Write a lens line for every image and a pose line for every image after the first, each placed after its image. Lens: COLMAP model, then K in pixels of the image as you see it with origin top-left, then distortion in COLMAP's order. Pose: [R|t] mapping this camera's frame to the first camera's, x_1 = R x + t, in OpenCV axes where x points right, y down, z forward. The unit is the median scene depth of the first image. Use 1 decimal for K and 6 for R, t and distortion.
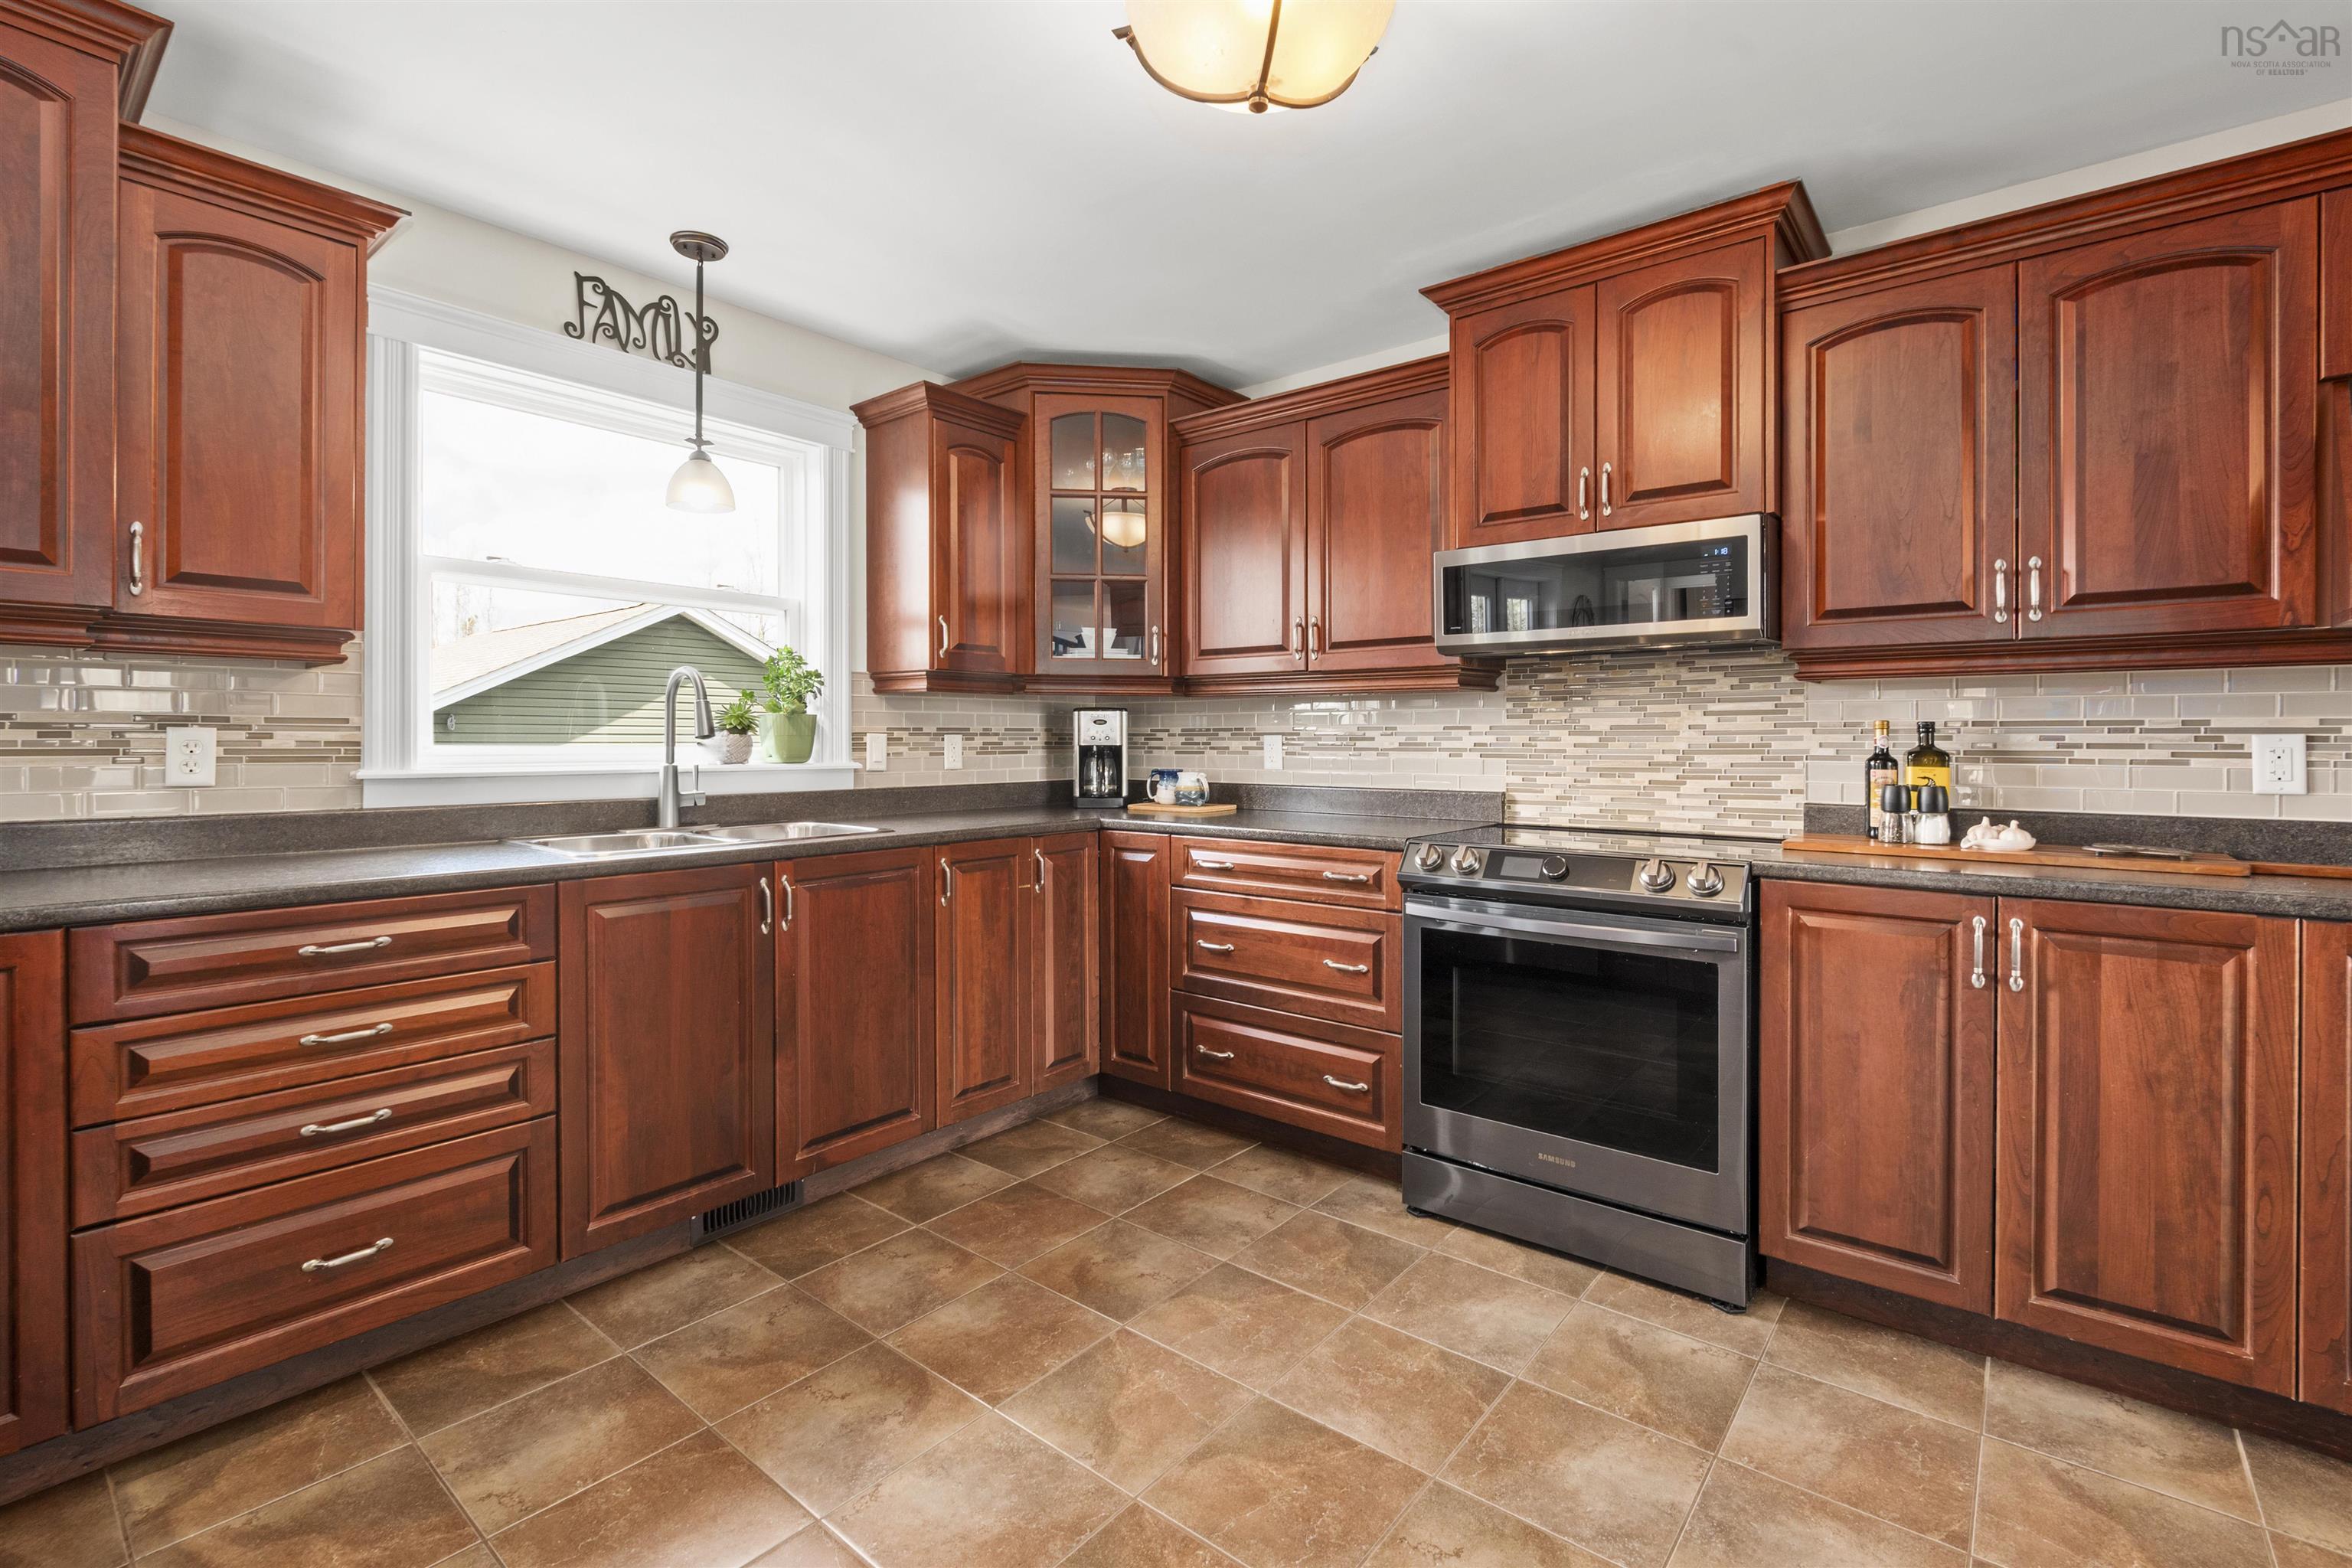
lens RADIAL K [[1049.5, 0, 1183.9], [0, 1049.5, 738.4], [0, 0, 1]] dist [-0.002596, -0.000817]
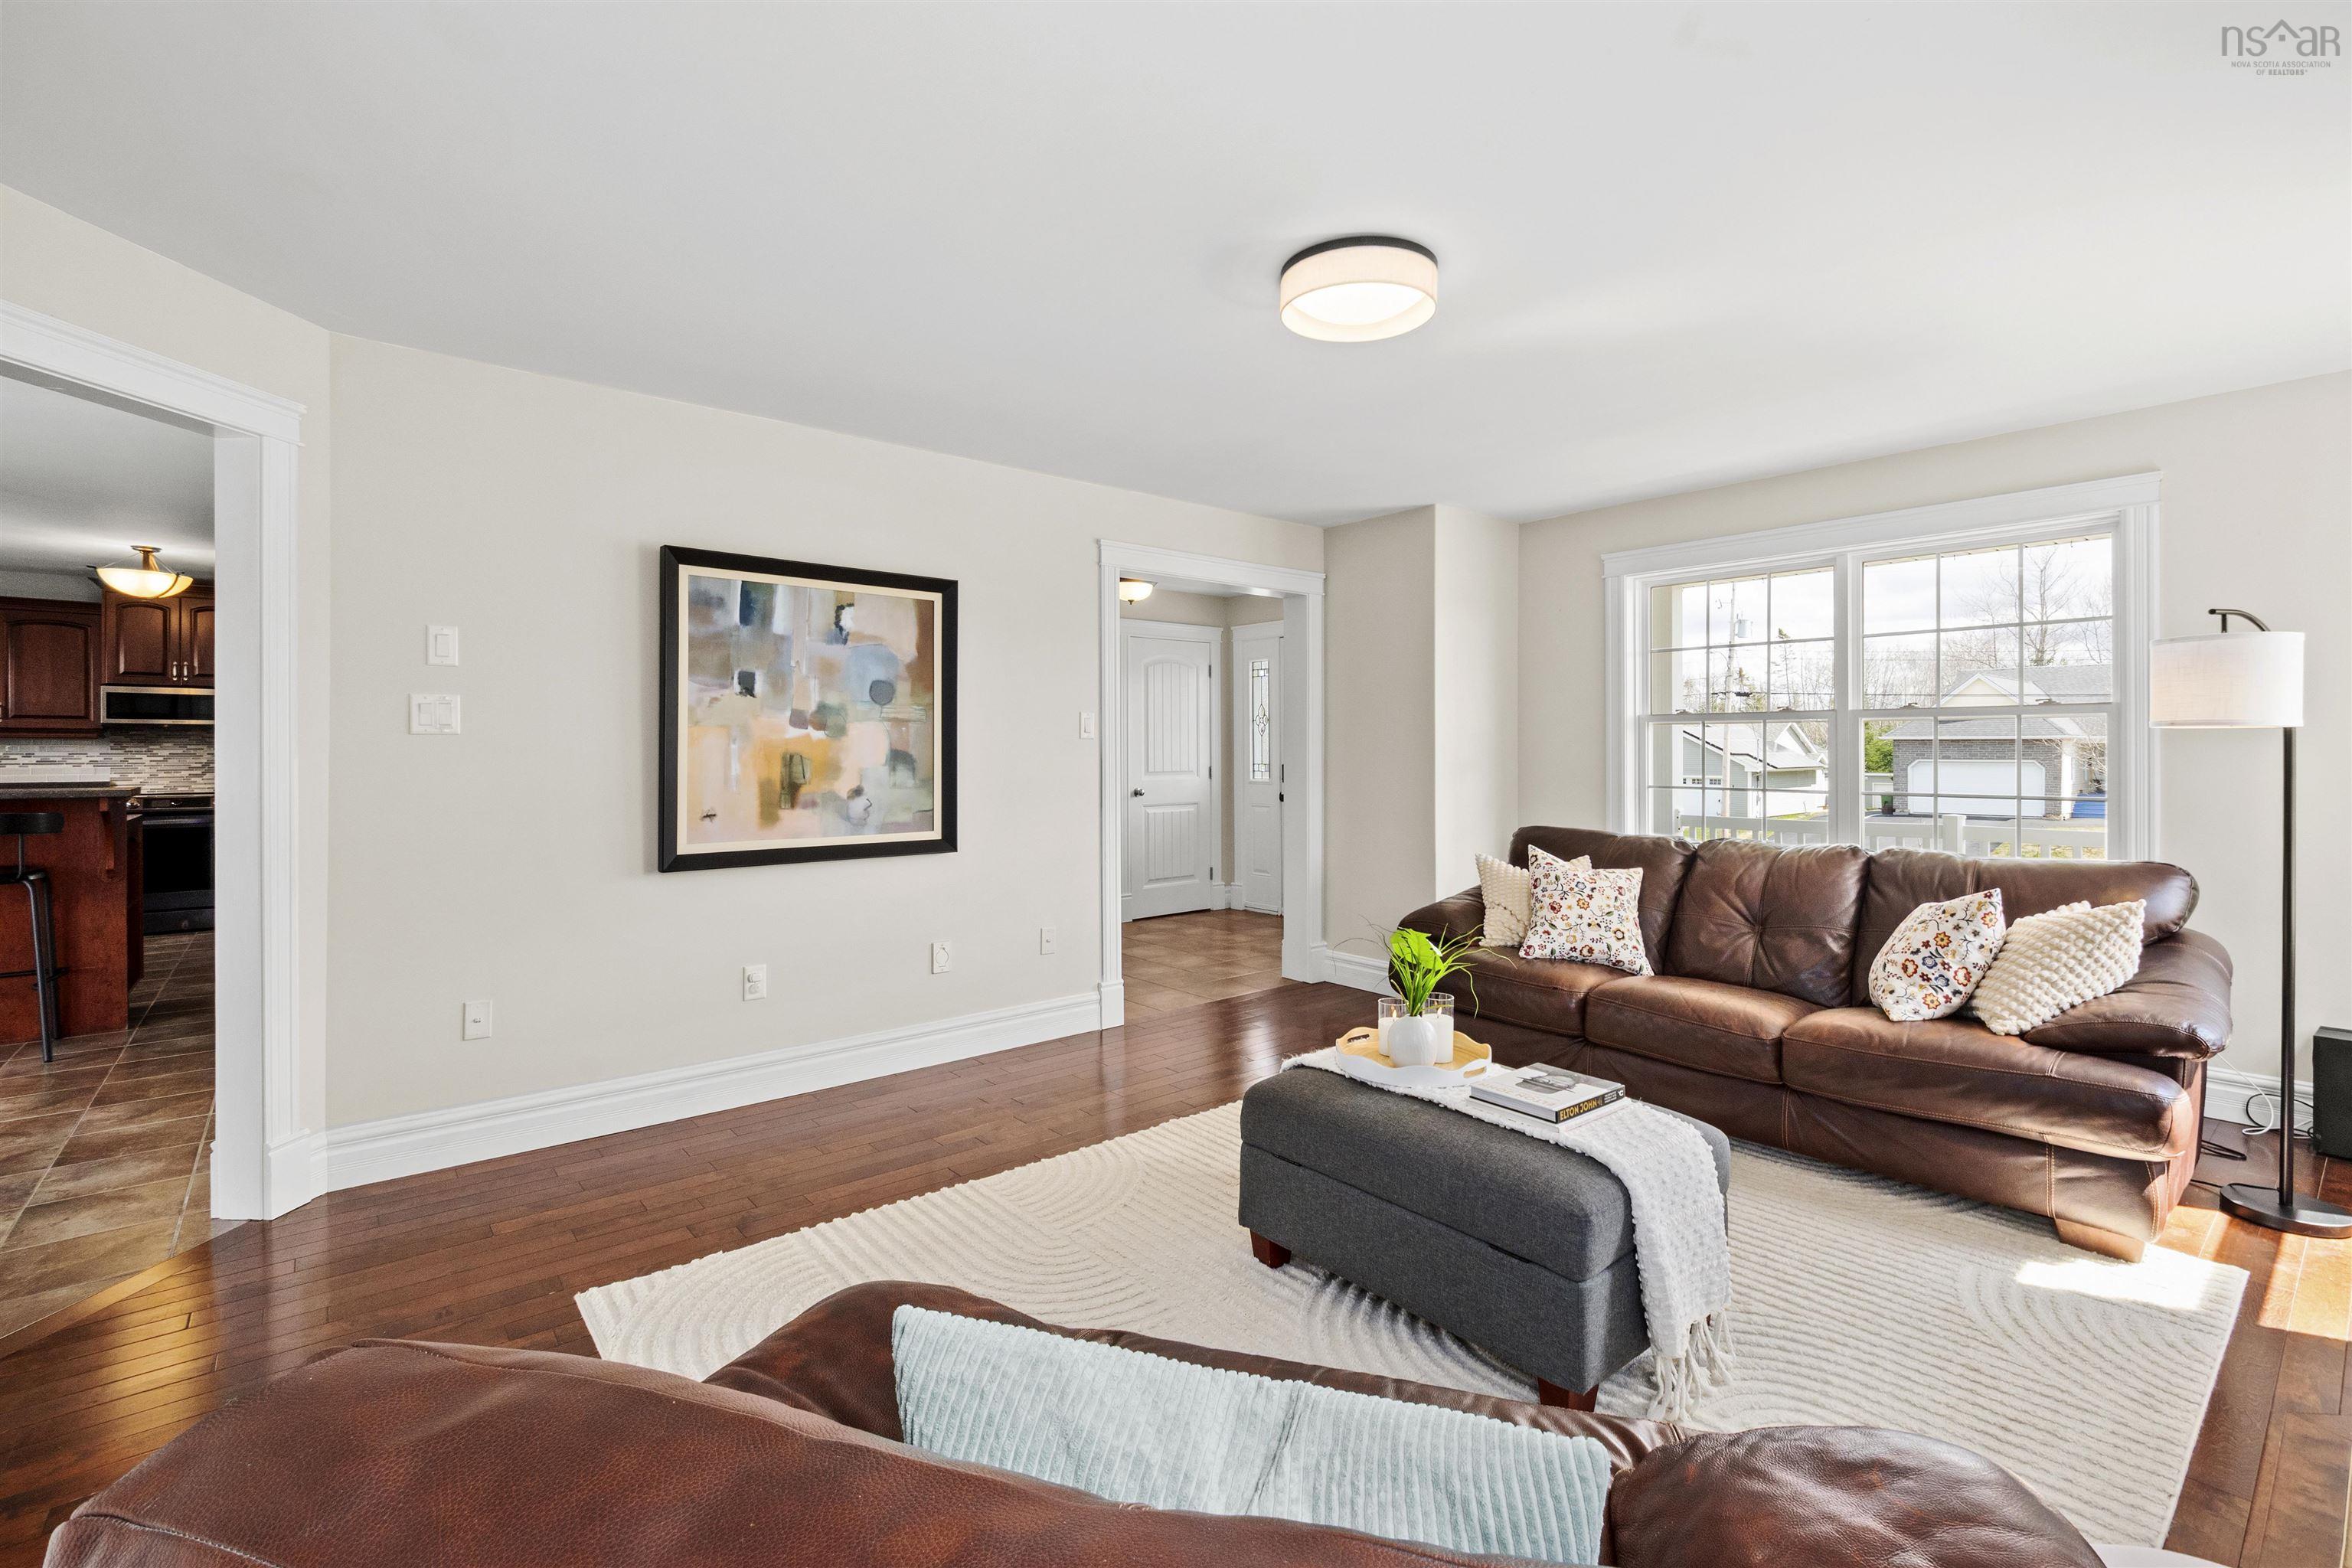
lens RADIAL K [[1035.2, 0, 1184.1], [0, 1035.2, 768.5], [0, 0, 1]] dist [-0.002507, -0.000589]
pose [[0.185867, -0.018295, 0.982405, -1.769119], [-0.000922, 0.999823, 0.018794, -0.026908], [-0.982574, -0.004399, 0.185817, -2.098290]]
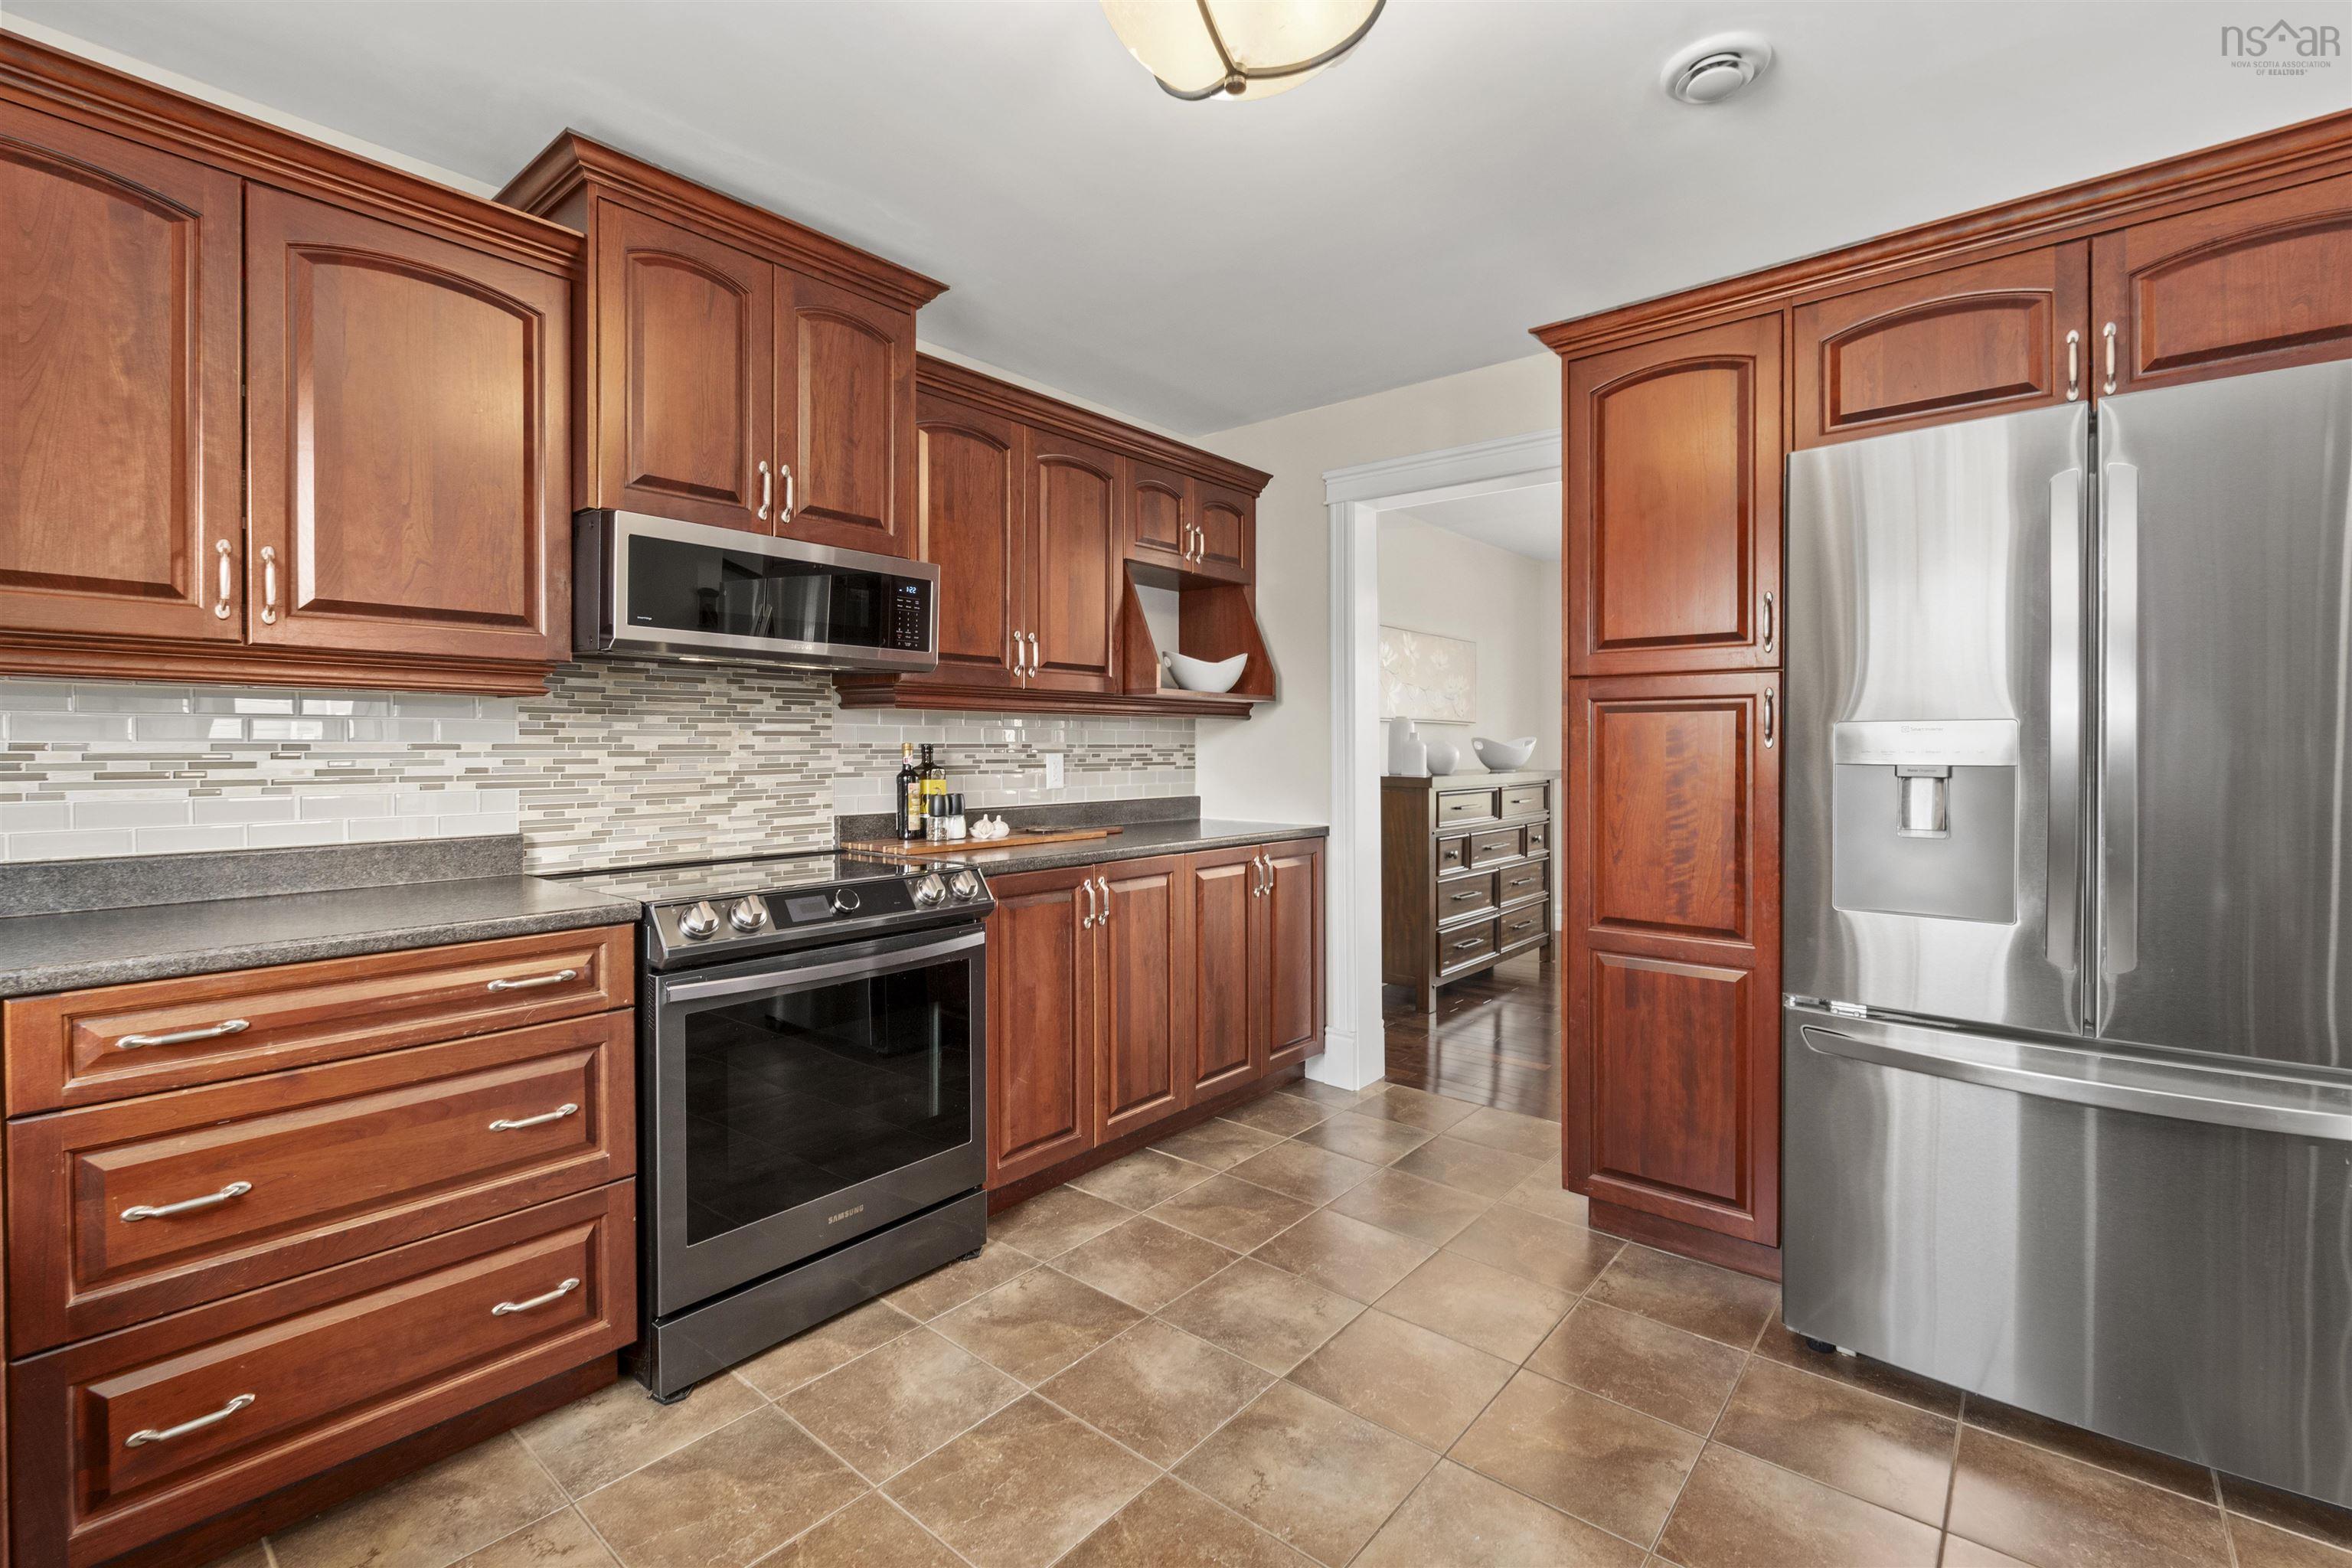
lens RADIAL K [[1042.1, 0, 1186.9], [0, 1042.1, 753.3], [0, 0, 1]] dist [-0.000388, -0.000300]
pose [[0.010400, -0.010840, 0.999887, -0.493873], [-0.002515, 0.999938, 0.010866, -0.017144], [-0.999943, -0.002628, 0.010372, 0.599703]]
